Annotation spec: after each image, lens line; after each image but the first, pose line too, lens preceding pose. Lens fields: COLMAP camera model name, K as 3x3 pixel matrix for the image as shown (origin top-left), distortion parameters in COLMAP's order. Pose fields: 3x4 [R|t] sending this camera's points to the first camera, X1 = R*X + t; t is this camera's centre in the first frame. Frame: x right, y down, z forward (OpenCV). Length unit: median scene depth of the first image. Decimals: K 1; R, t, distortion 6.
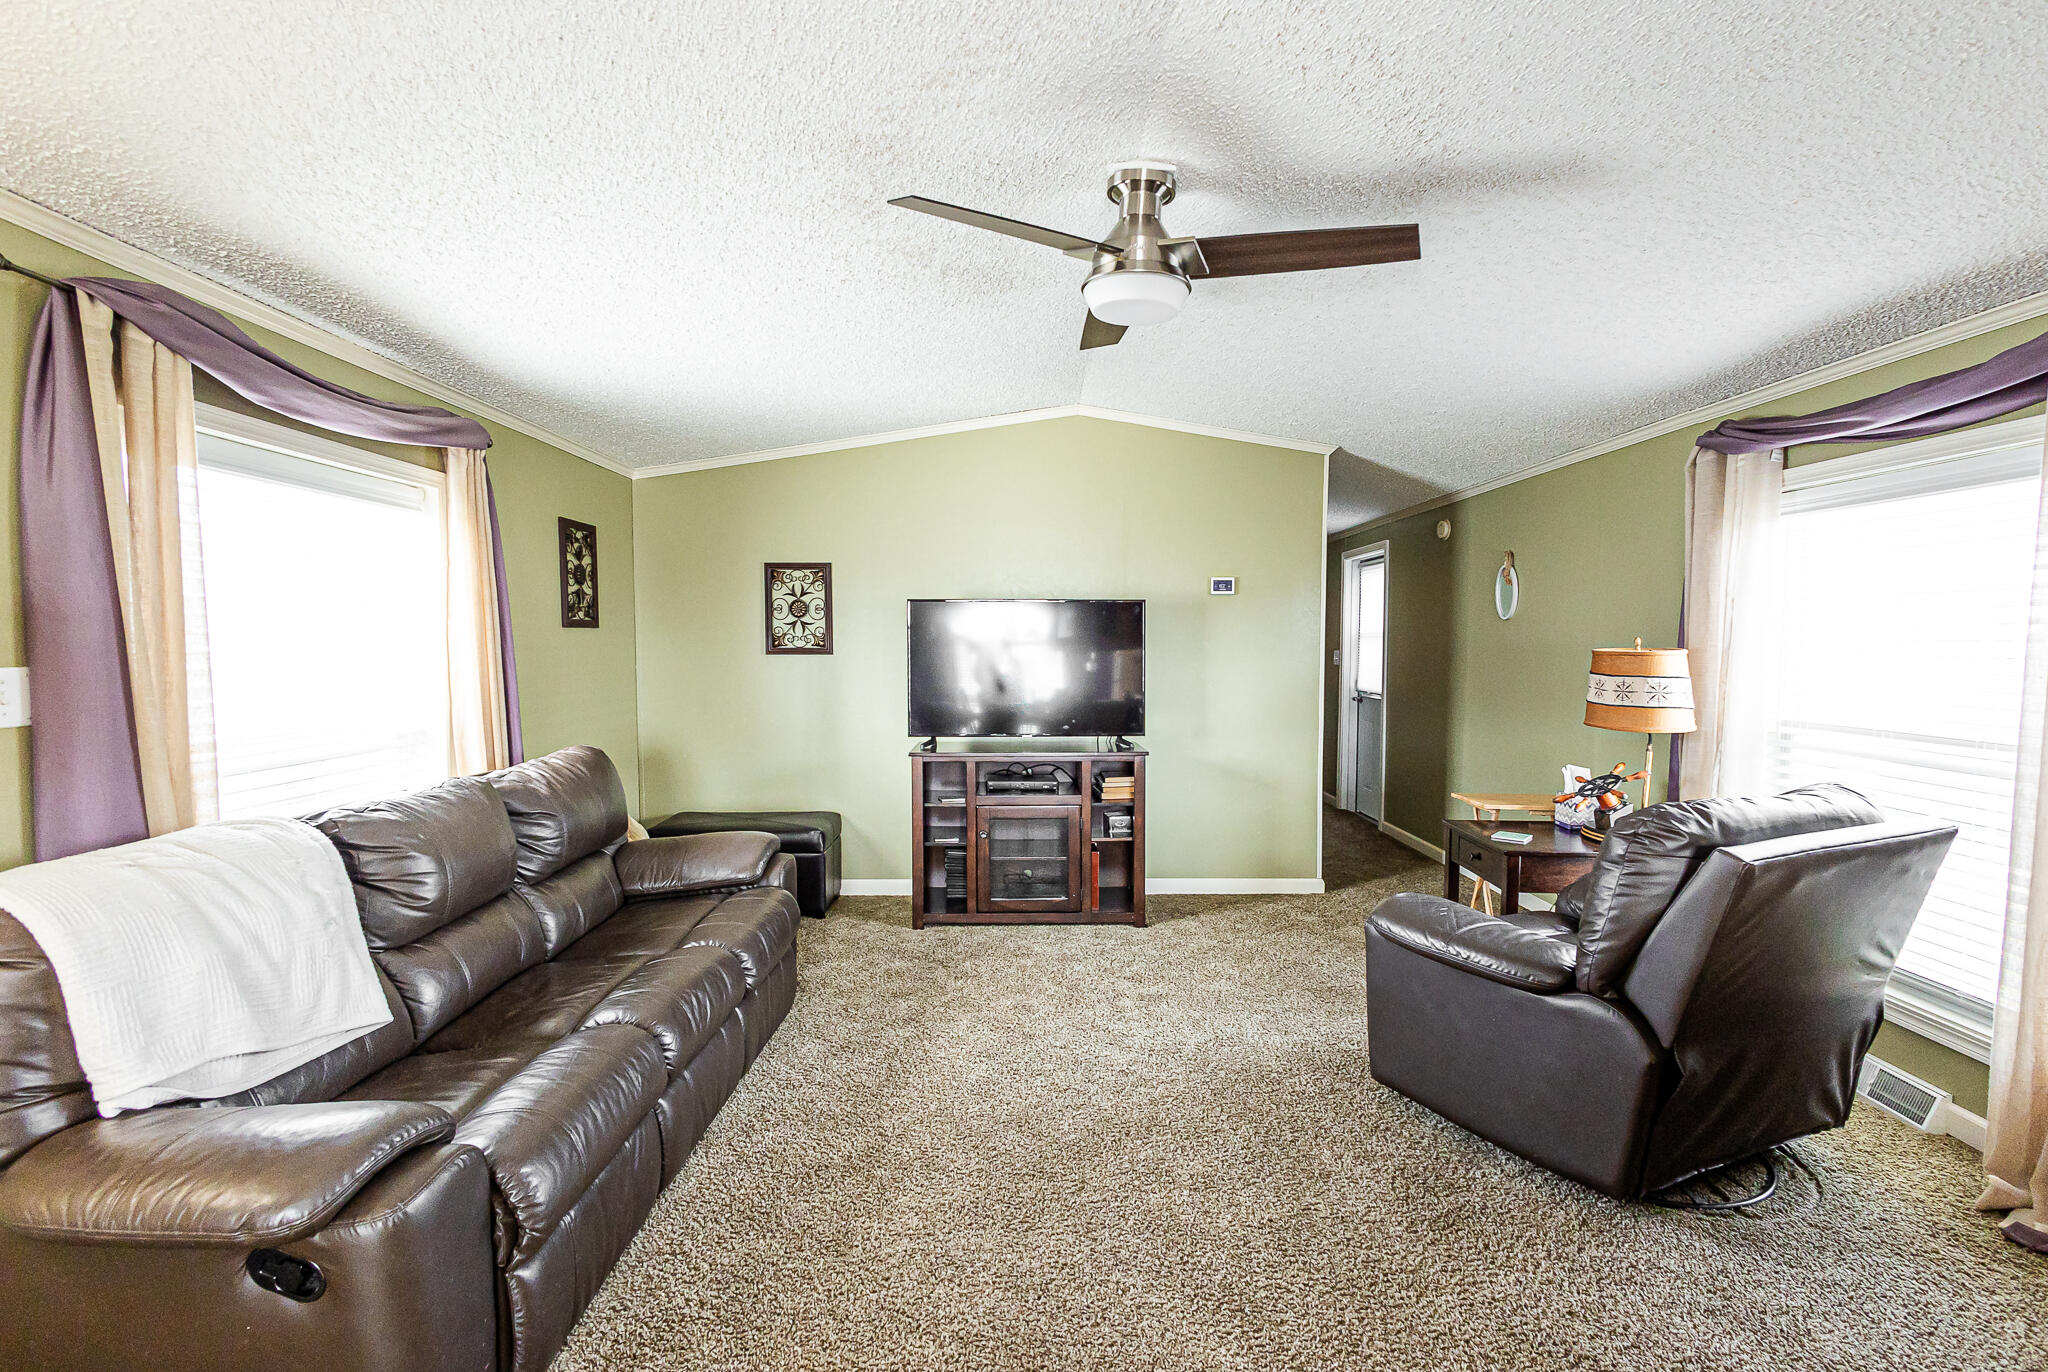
lens RADIAL K [[966.0, 0, 1024.0], [0, 966.0, 686.0], [0, 0, 1]] dist [0.001281, -0.001143]
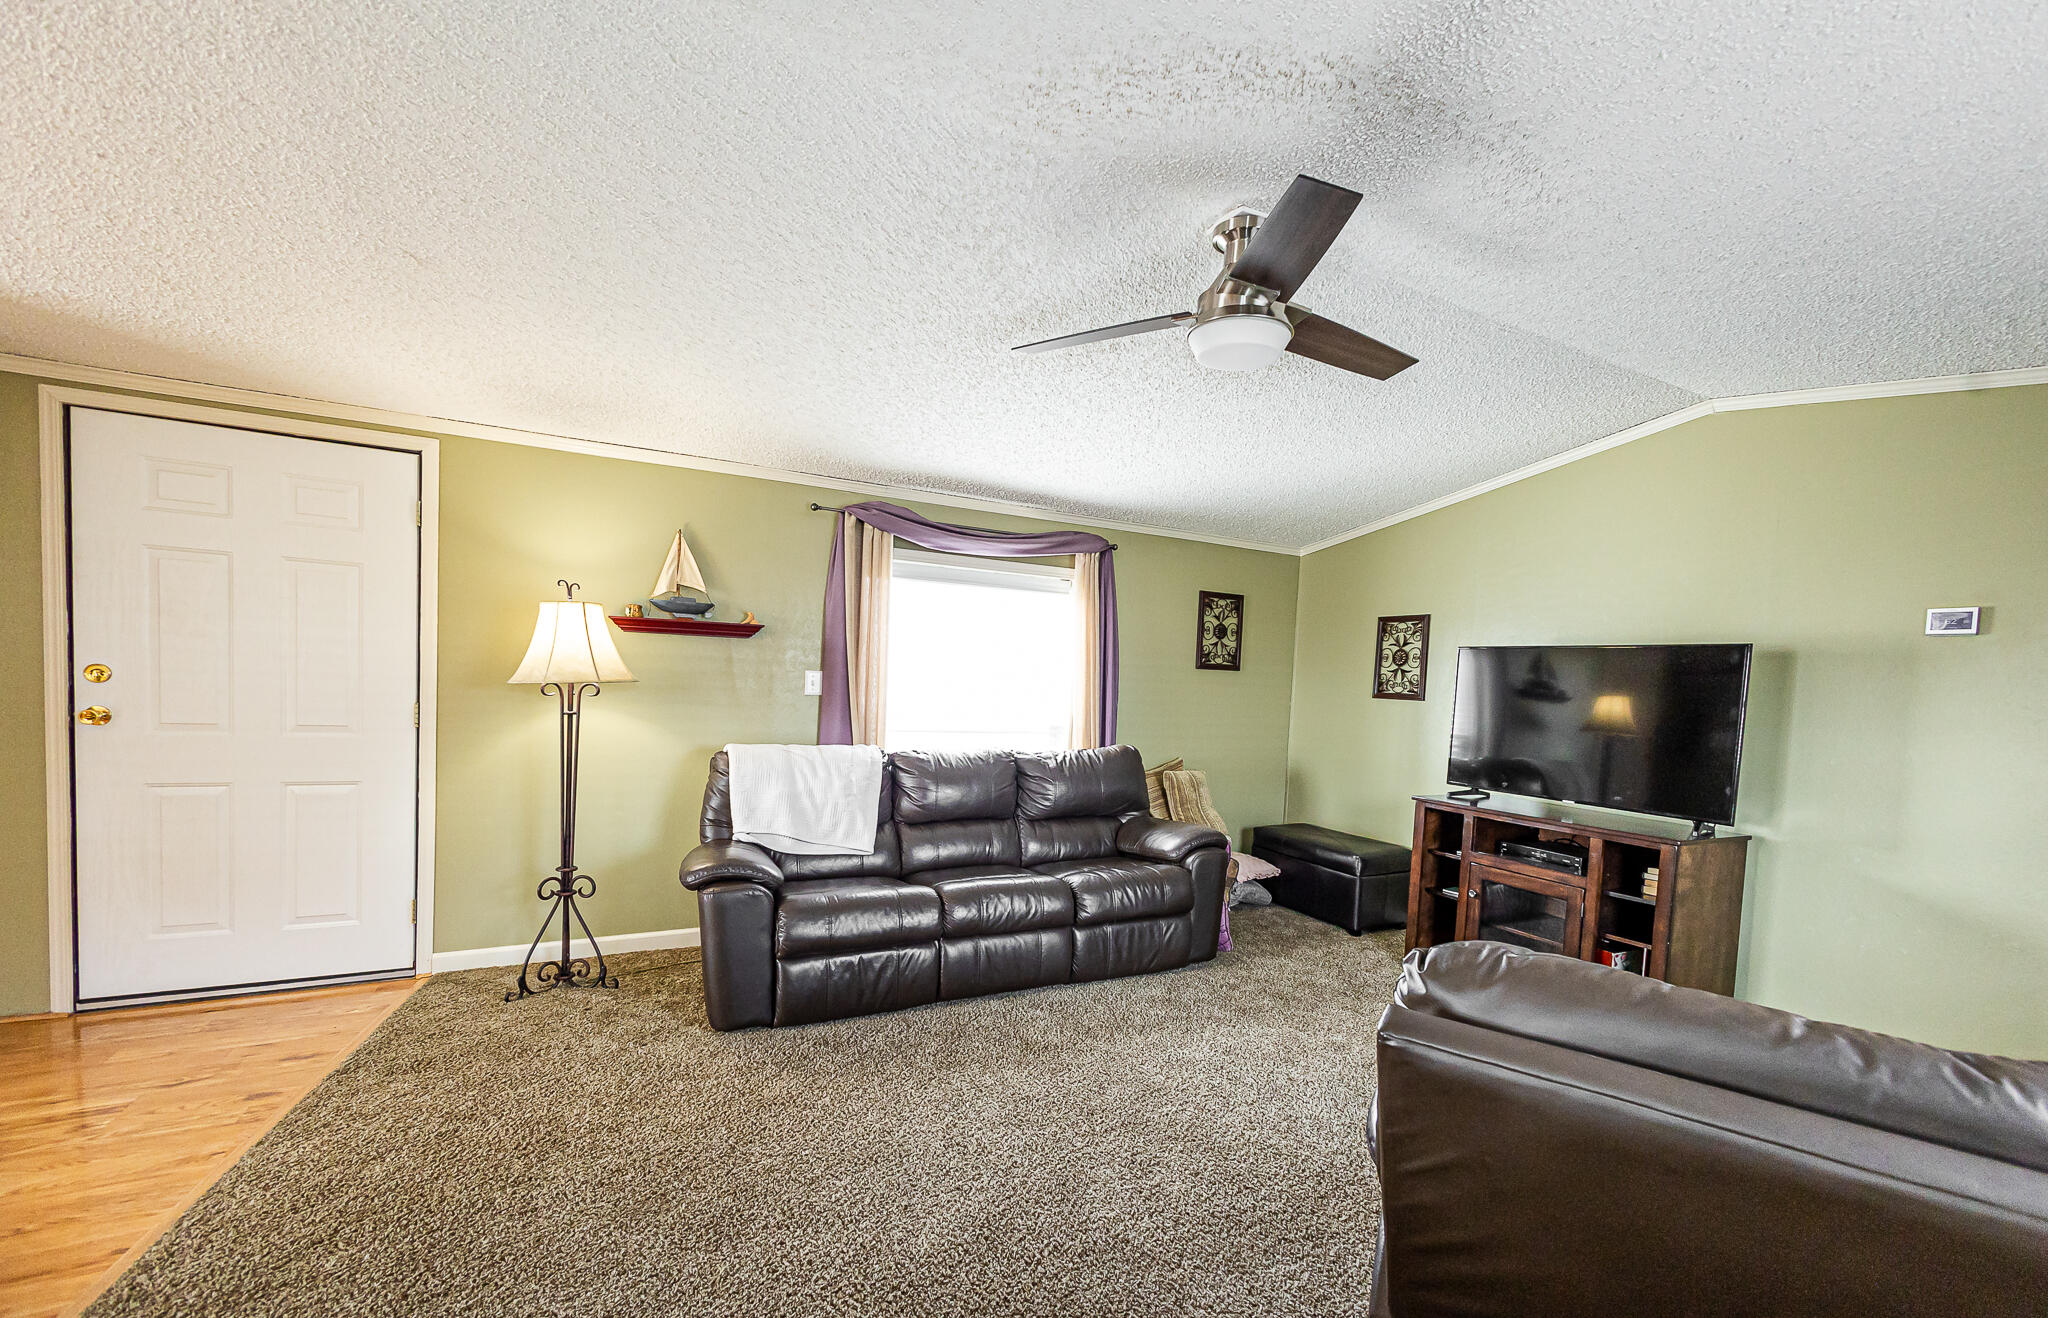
lens RADIAL K [[822.8, 0, 1033.4], [0, 822.8, 719.2], [0, 0, 1]] dist [-0.001039, -0.000042]
pose [[0.446341, 0.066151, -0.892415, 0.576607], [-0.085342, 0.995865, 0.031135, -0.005920], [0.890784, 0.062263, 0.450141, 0.299720]]
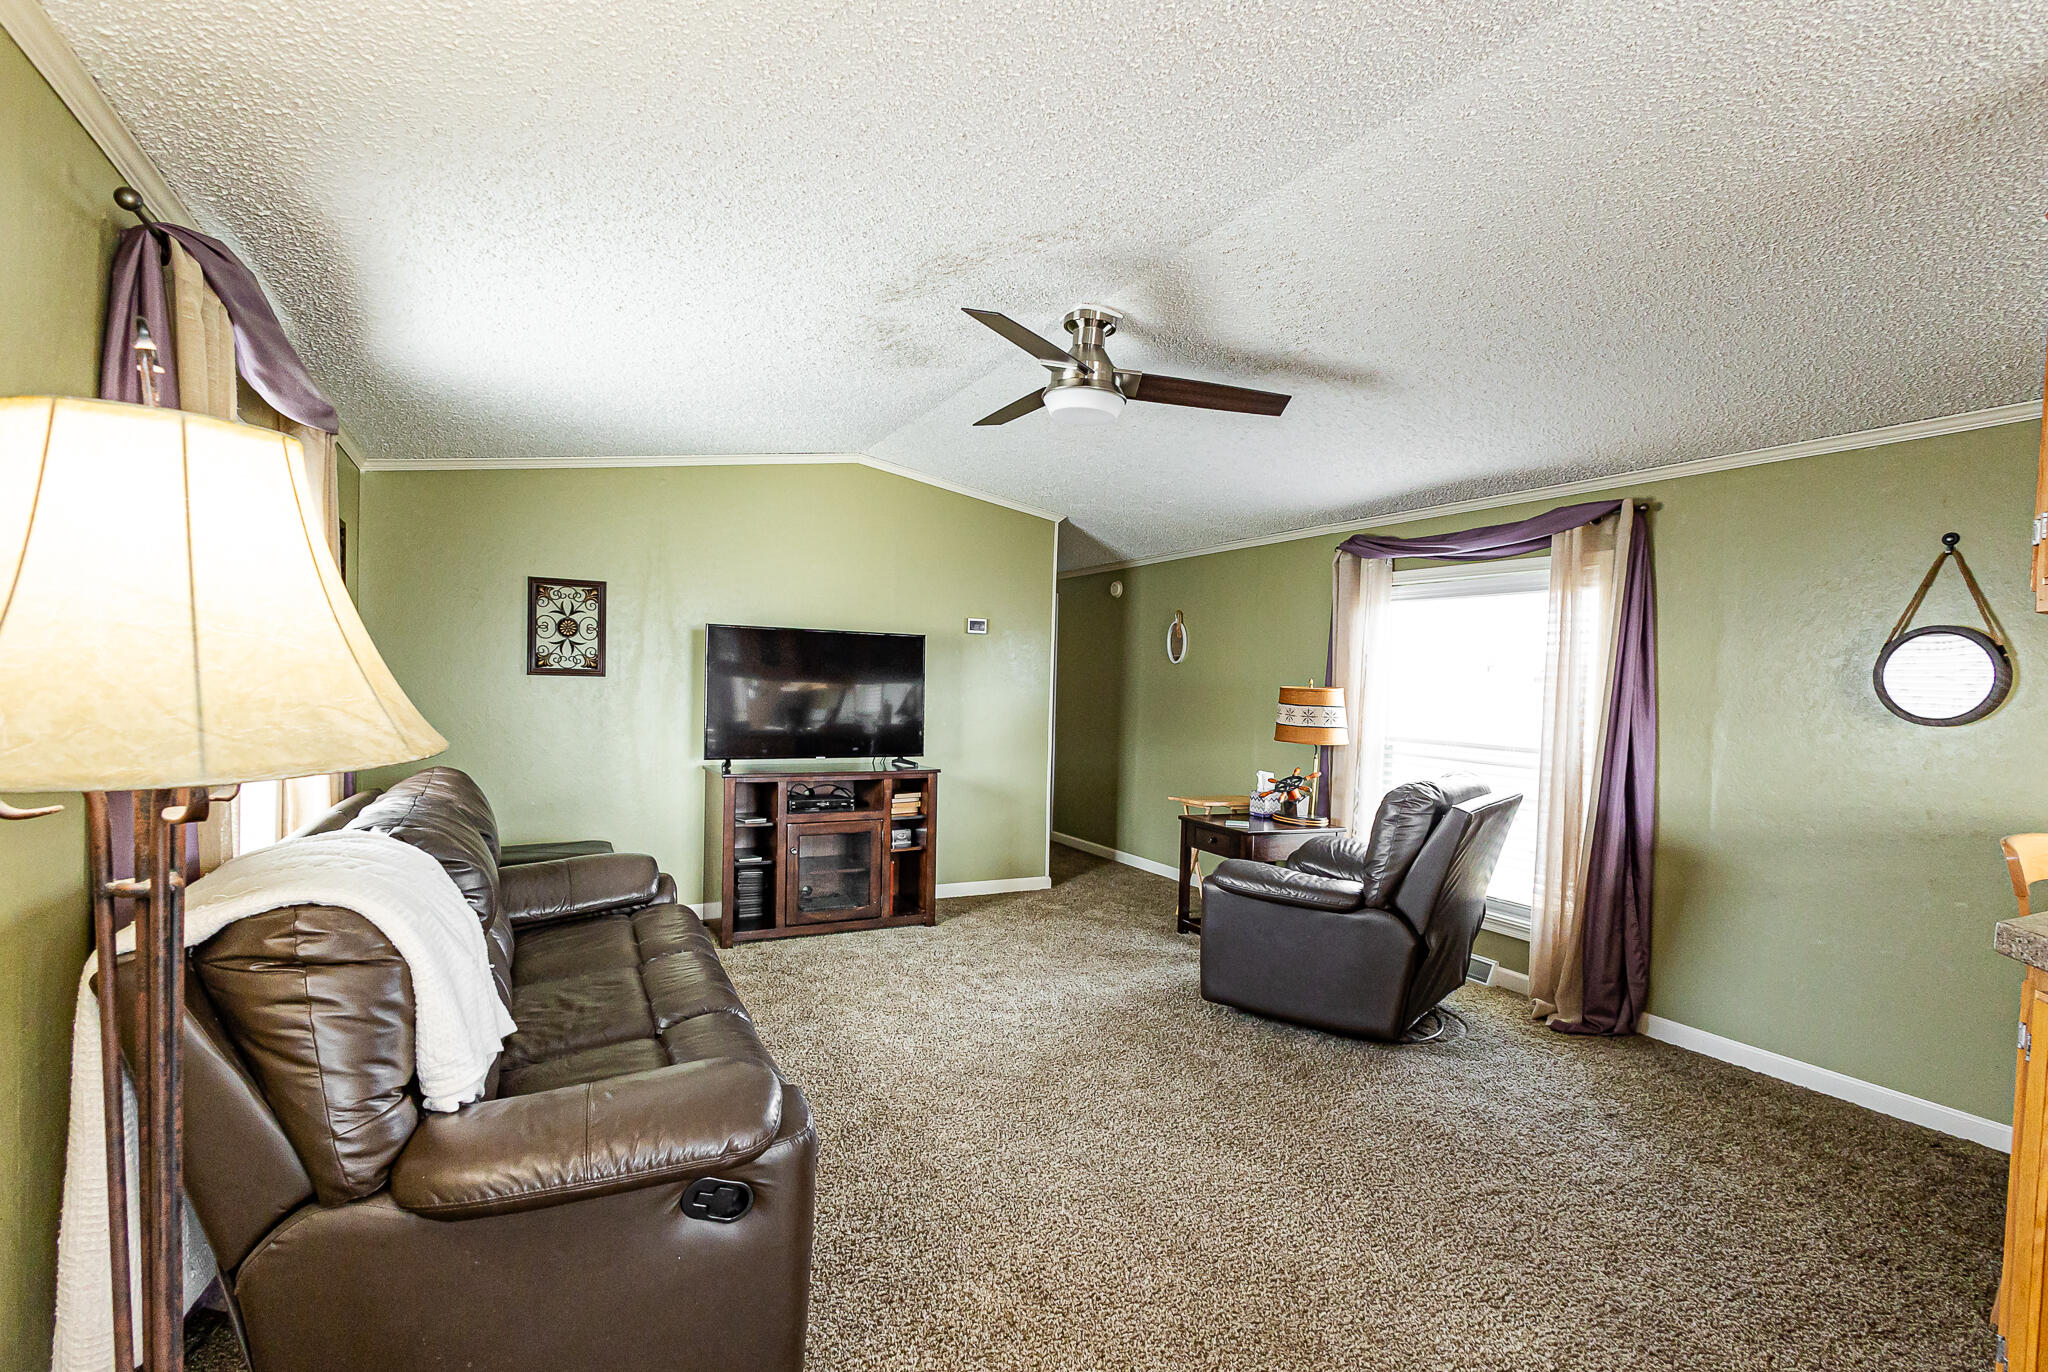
lens RADIAL K [[974.6, 0, 1025.5], [0, 974.6, 691.7], [0, 0, 1]] dist [0.001211, -0.000107]
pose [[0.886305, 0.019913, 0.462674, -0.383155], [-0.005243, 0.999443, -0.032972, 0.016983], [-0.463072, 0.026798, 0.885915, -0.077153]]
